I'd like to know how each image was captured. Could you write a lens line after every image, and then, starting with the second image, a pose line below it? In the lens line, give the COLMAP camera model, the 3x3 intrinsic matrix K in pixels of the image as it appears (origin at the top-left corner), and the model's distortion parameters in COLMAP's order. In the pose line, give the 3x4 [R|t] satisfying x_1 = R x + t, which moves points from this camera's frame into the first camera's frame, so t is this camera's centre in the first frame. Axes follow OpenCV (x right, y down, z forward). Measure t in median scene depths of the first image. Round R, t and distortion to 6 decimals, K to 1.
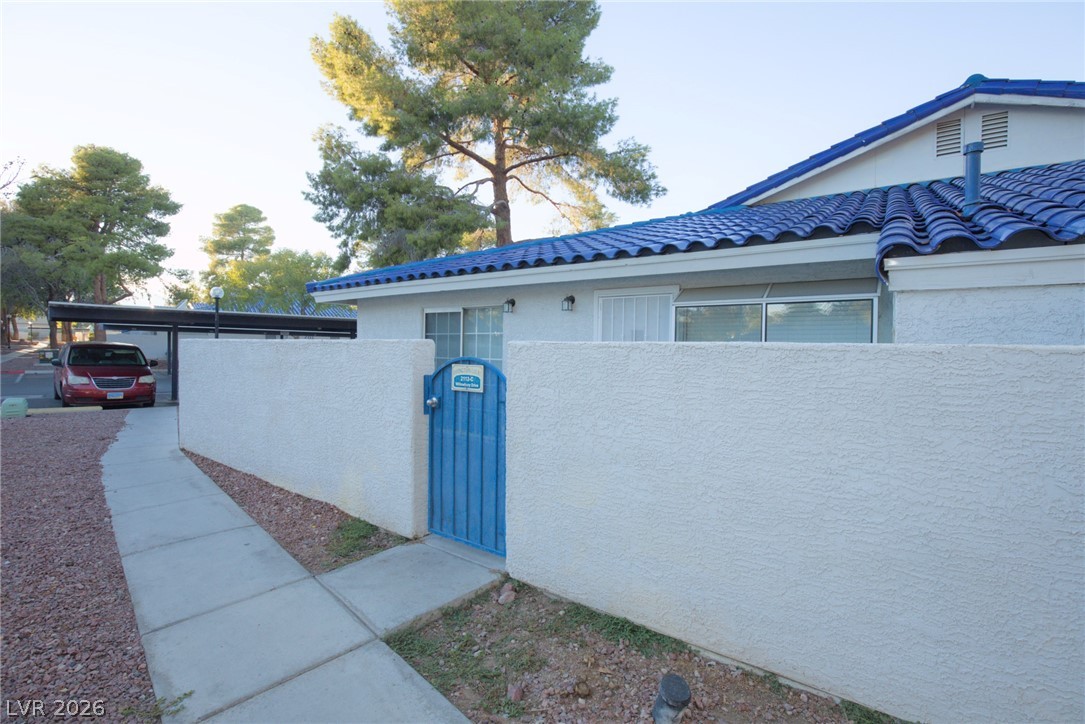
lens RADIAL K [[495.0, 0, 552.0], [0, 495.0, 356.6], [0, 0, 1]] dist [-0.028348, 0.003963]
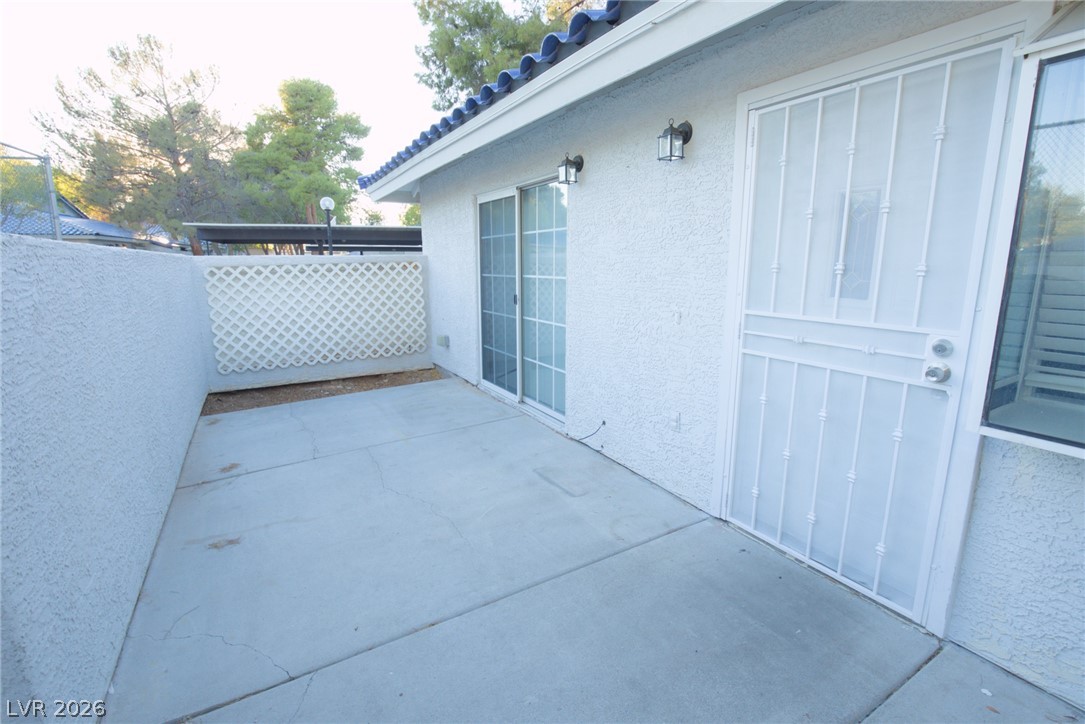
lens RADIAL K [[495.0, 0, 540.7], [0, 495.0, 358.3], [0, 0, 1]] dist [-0.028348, 0.003963]
pose [[0.912043, 0.057903, -0.405987, 0.083423], [0.014348, 0.984870, 0.172697, -0.001372], [0.409845, -0.163332, 0.897413, 0.425691]]
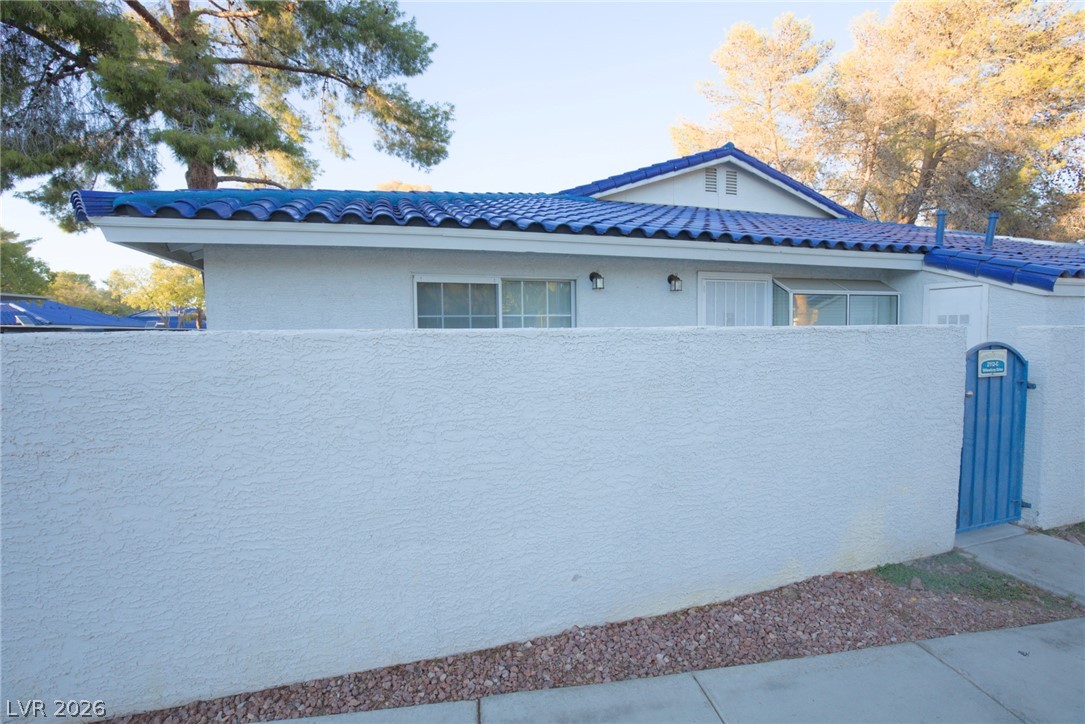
lens RADIAL K [[495.0, 0, 543.8], [0, 495.0, 364.8], [0, 0, 1]] dist [-0.028348, 0.003963]
pose [[0.585700, -0.074885, 0.807061, -0.649834], [0.033979, 0.997116, 0.067860, -0.021902], [-0.809816, -0.012323, 0.586555, 0.509133]]
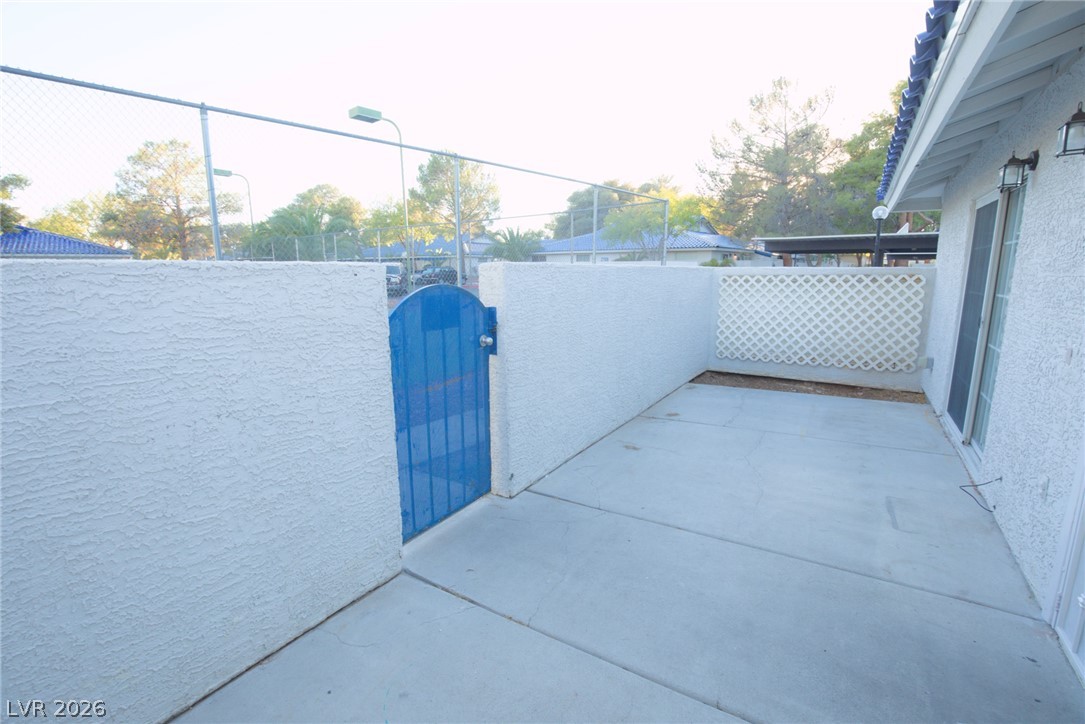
lens RADIAL K [[495.0, 0, 546.5], [0, 495.0, 363.5], [0, 0, 1]] dist [-0.028348, 0.003963]
pose [[0.063692, 0.168490, -0.983643, 0.264690], [-0.012183, 0.985702, 0.168054, -0.004419], [0.997895, 0.001280, 0.064834, 0.482988]]
